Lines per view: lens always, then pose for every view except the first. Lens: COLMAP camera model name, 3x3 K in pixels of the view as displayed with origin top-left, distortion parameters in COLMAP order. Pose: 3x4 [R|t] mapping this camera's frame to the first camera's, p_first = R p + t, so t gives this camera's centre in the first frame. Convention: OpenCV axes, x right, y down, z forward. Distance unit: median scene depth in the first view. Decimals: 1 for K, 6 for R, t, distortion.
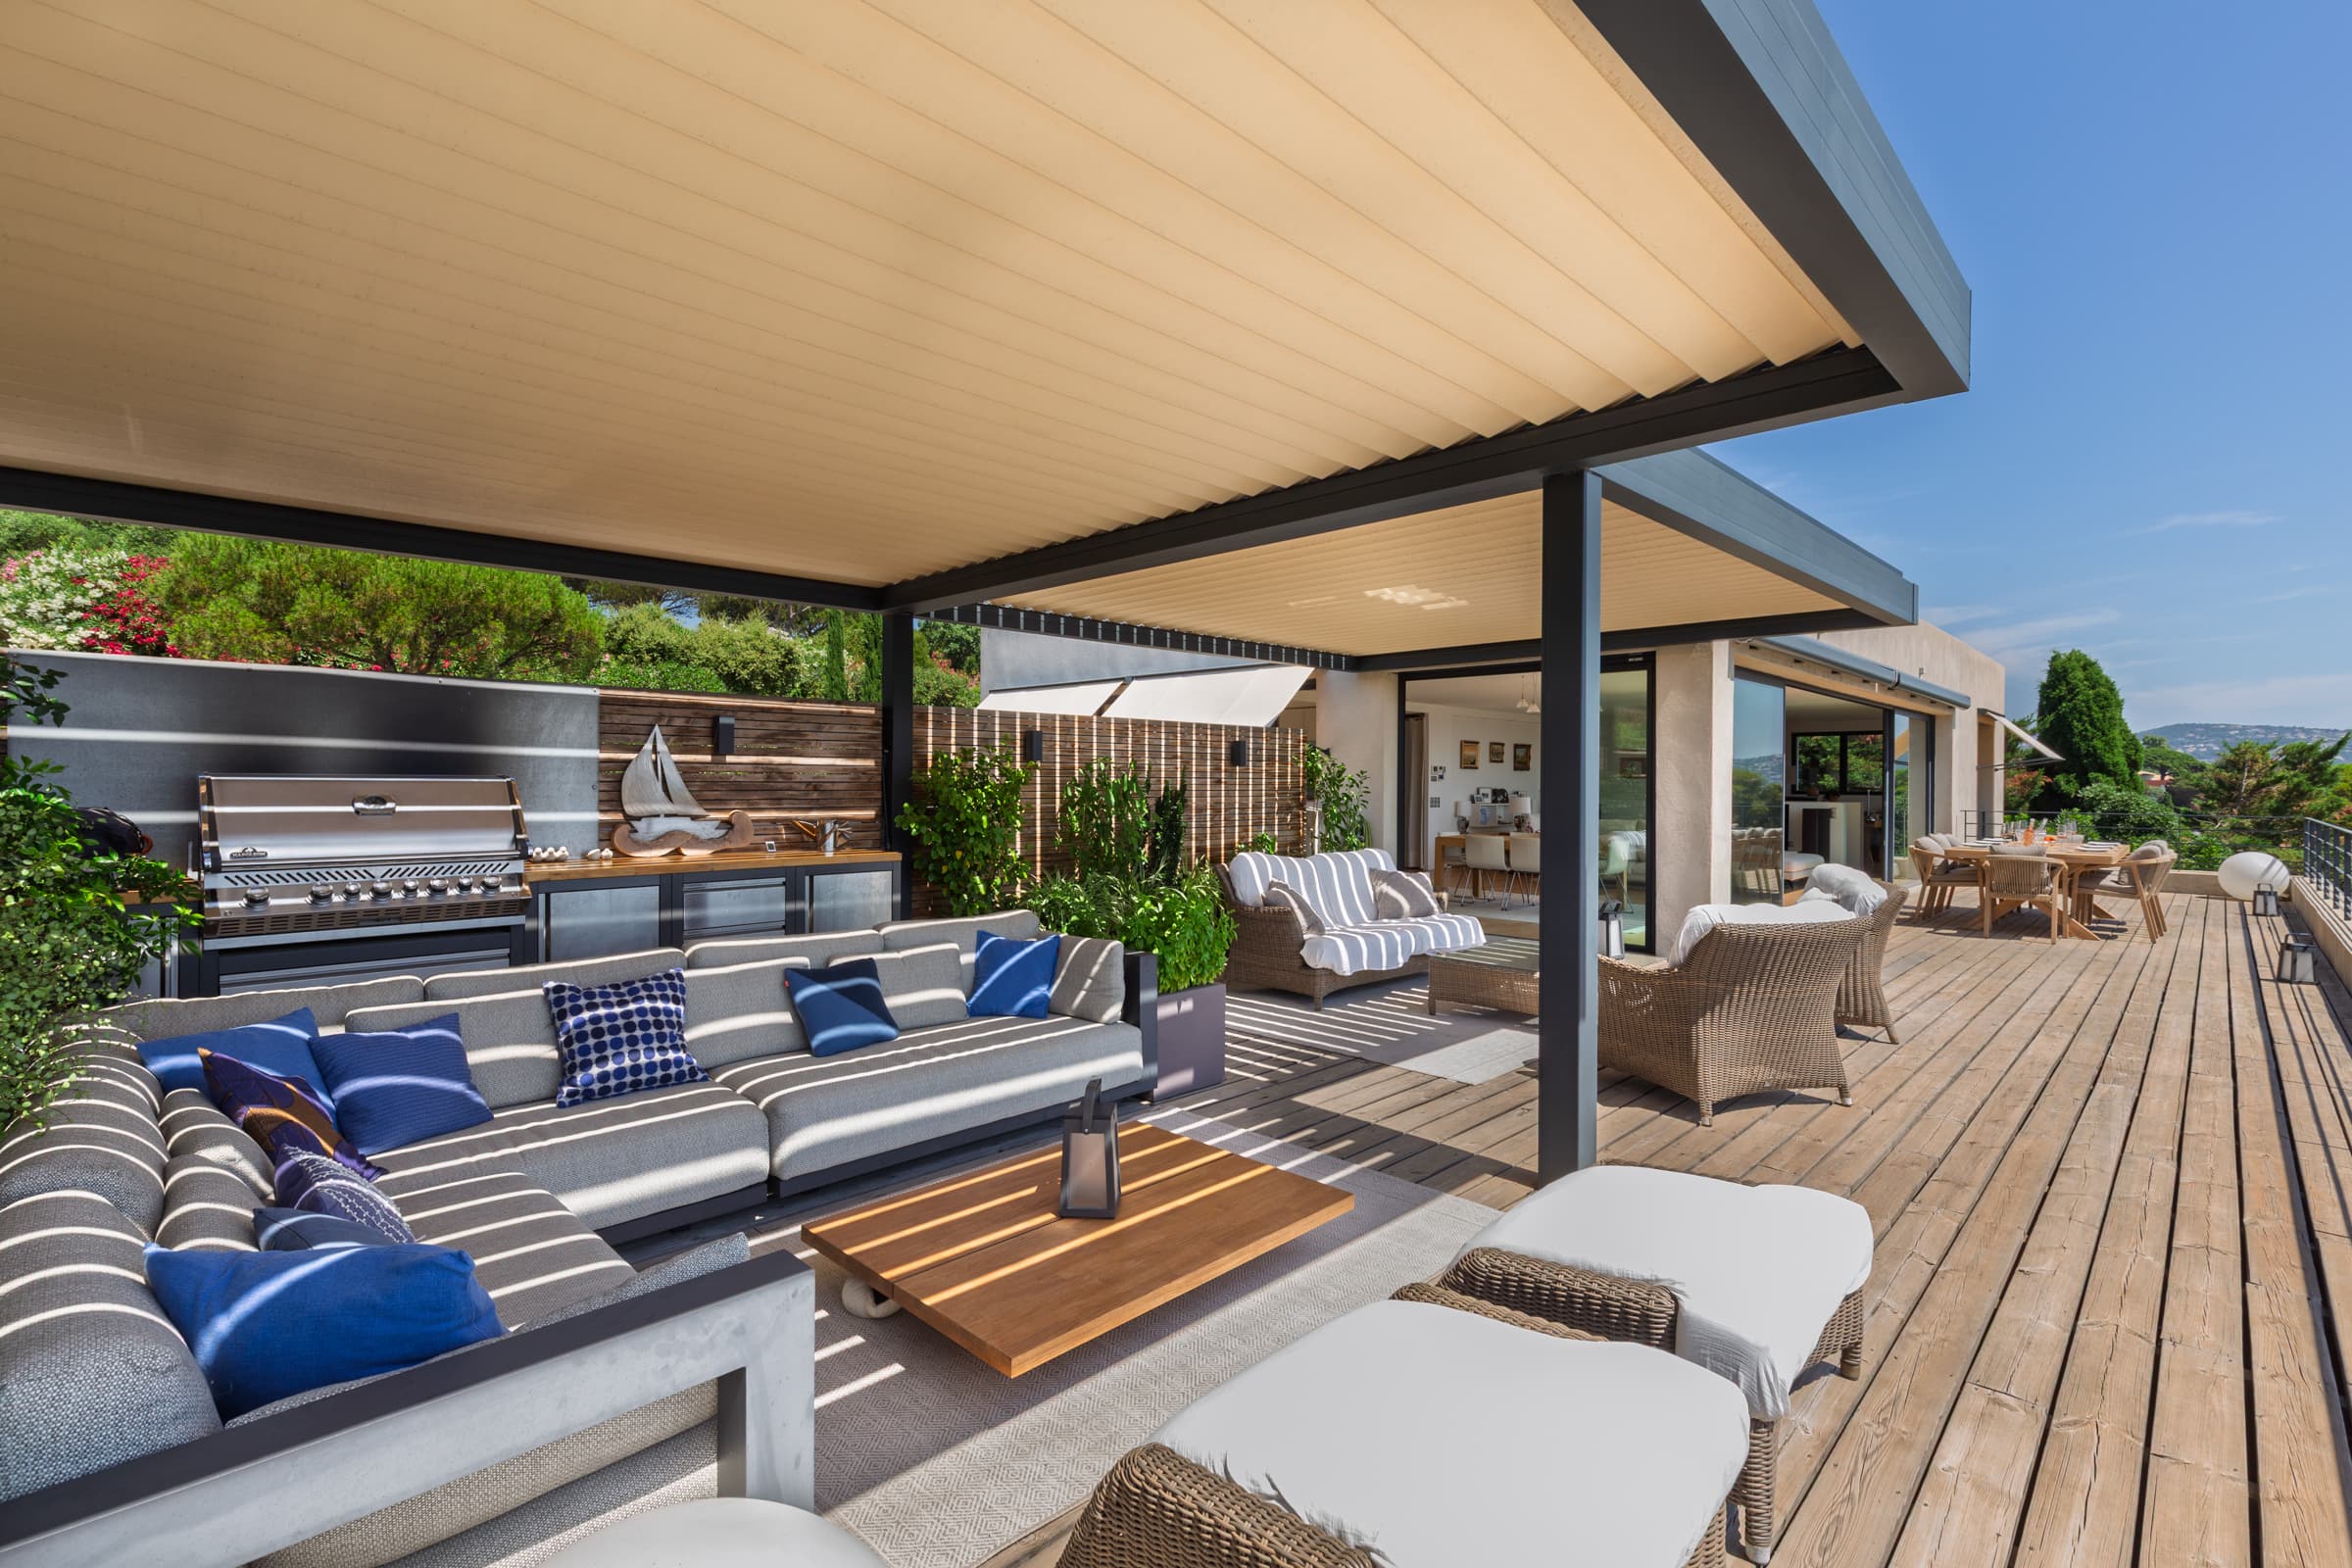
lens RADIAL K [[1049.4, 0, 1176.0], [0, 1049.4, 784.0], [0, 0, 1]] dist [0.030266, 0.000123]
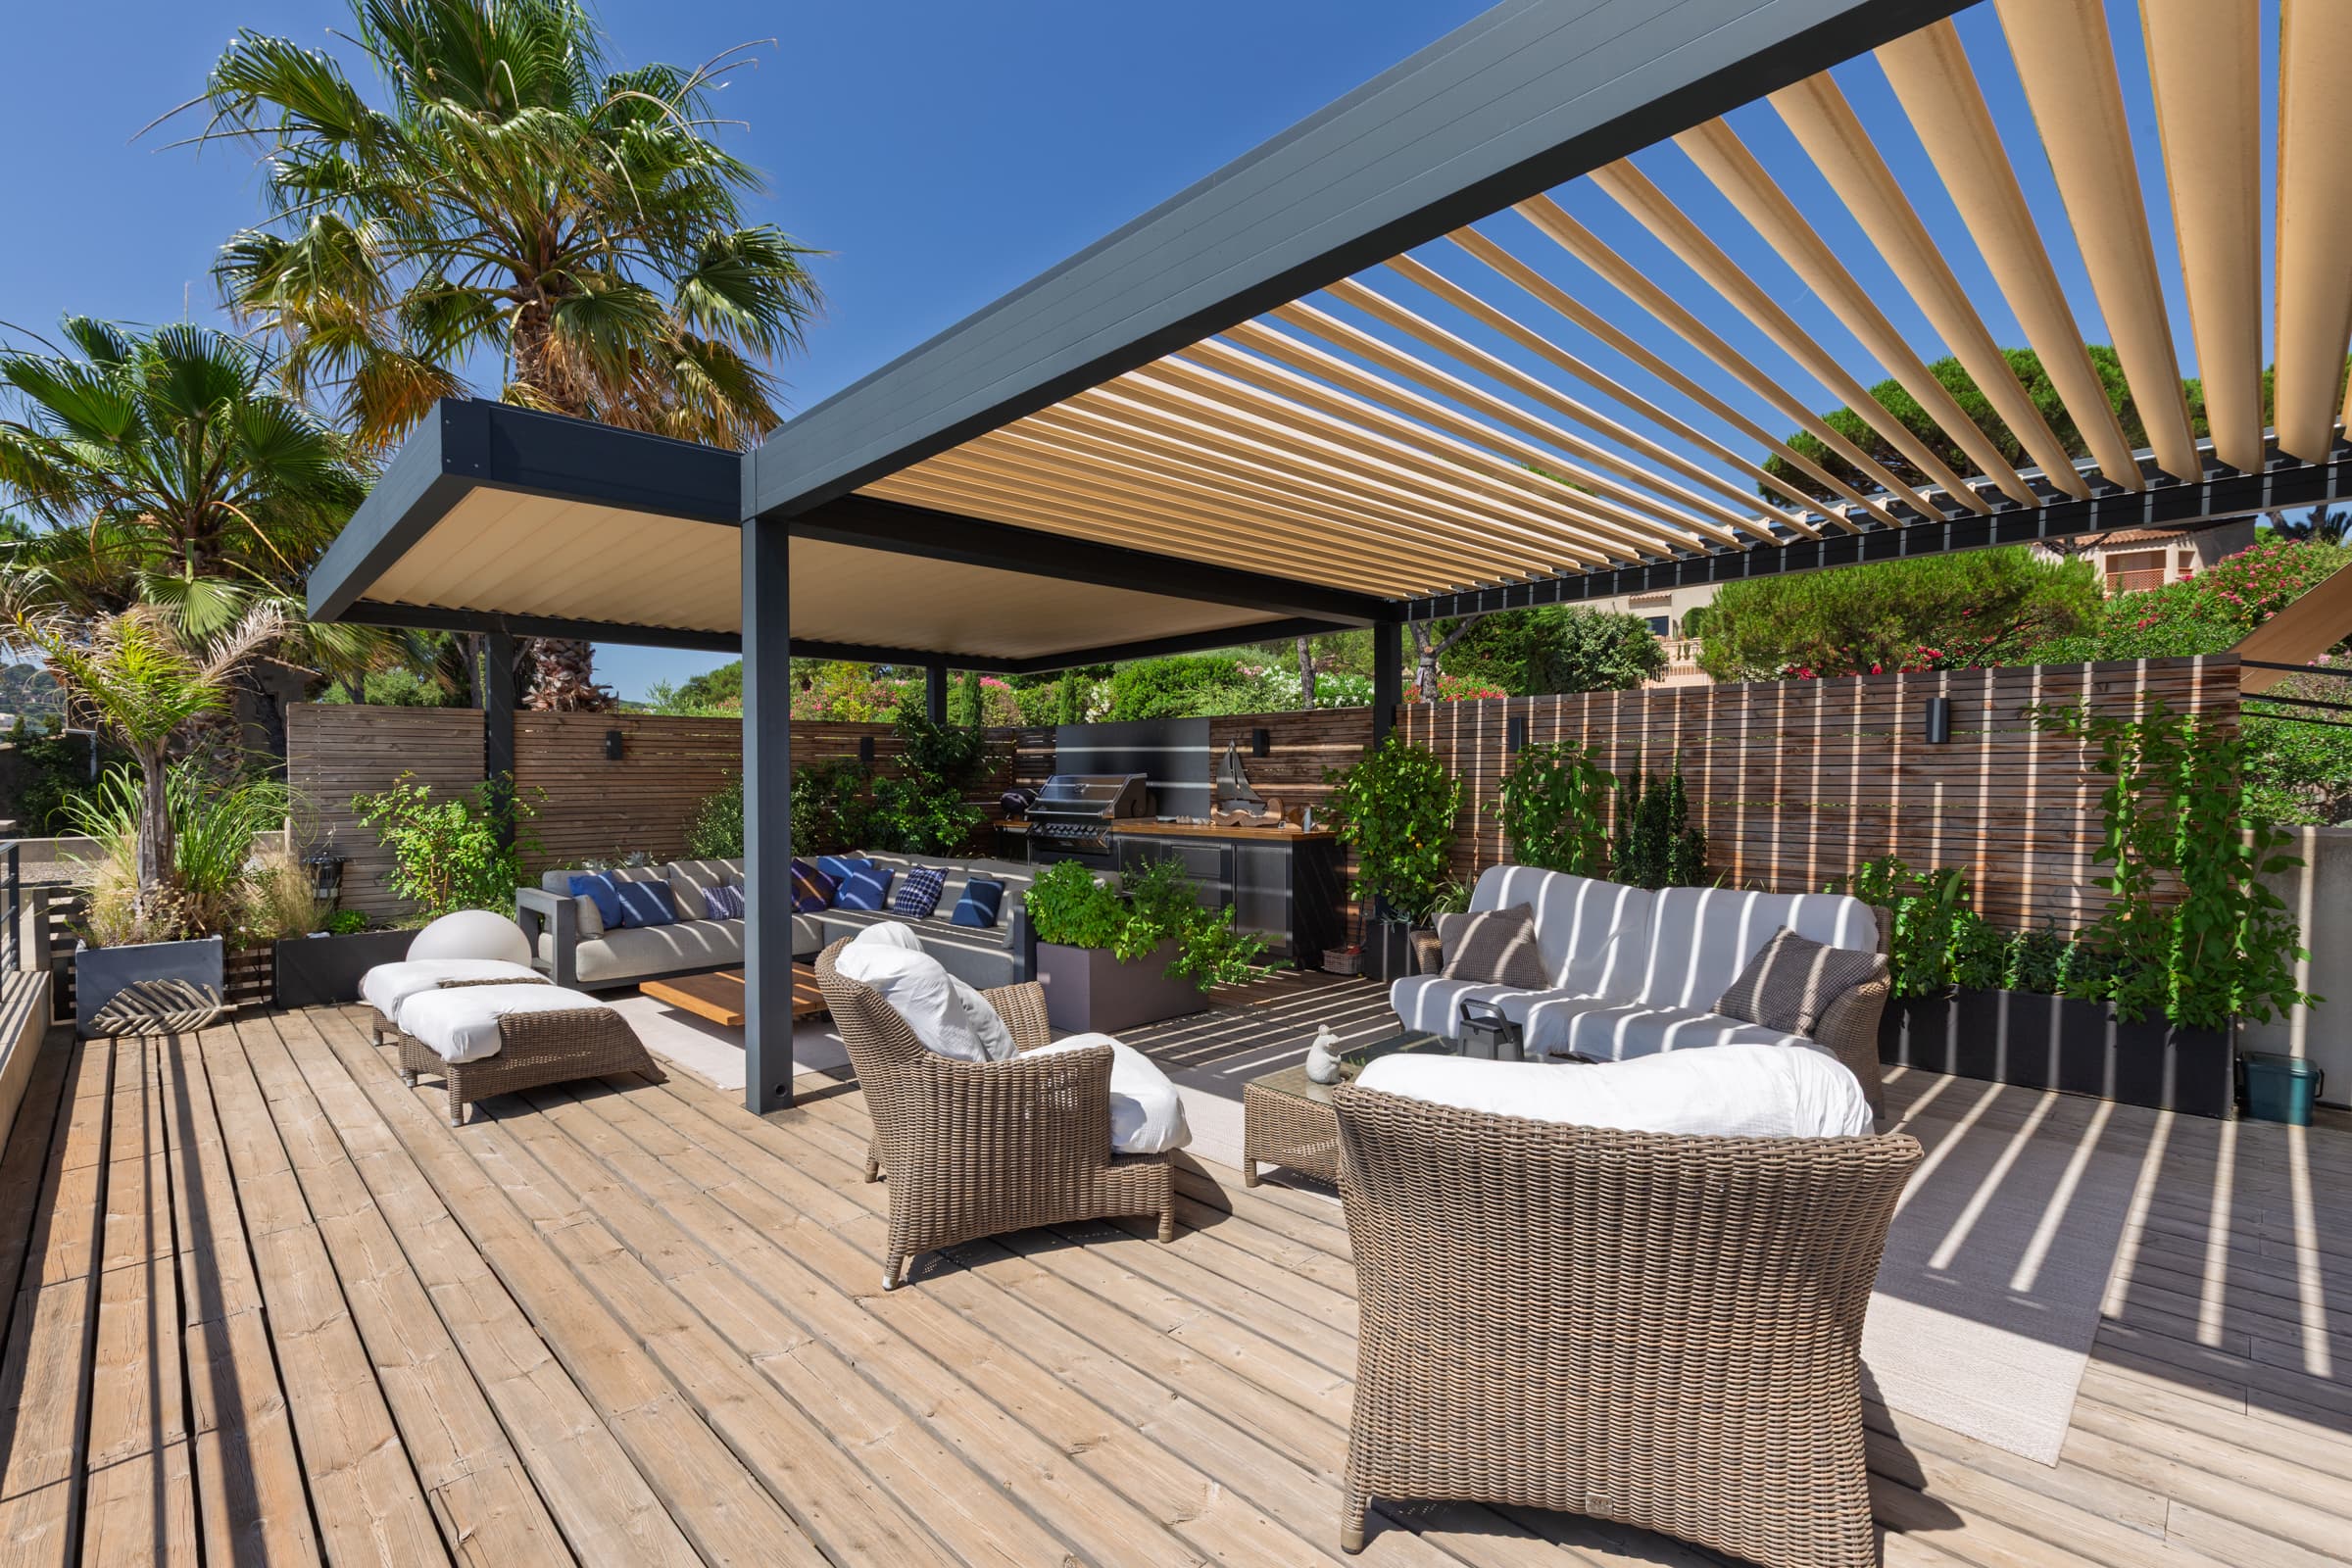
lens RADIAL K [[1049.4, 0, 1176.0], [0, 1049.4, 784.0], [0, 0, 1]] dist [0.030266, 0.000123]
pose [[-0.027811, -0.001428, -0.999612, 1.378955], [0.000904, 0.999999, -0.001454, 0.015191], [0.999613, -0.000944, -0.027809, 1.321601]]
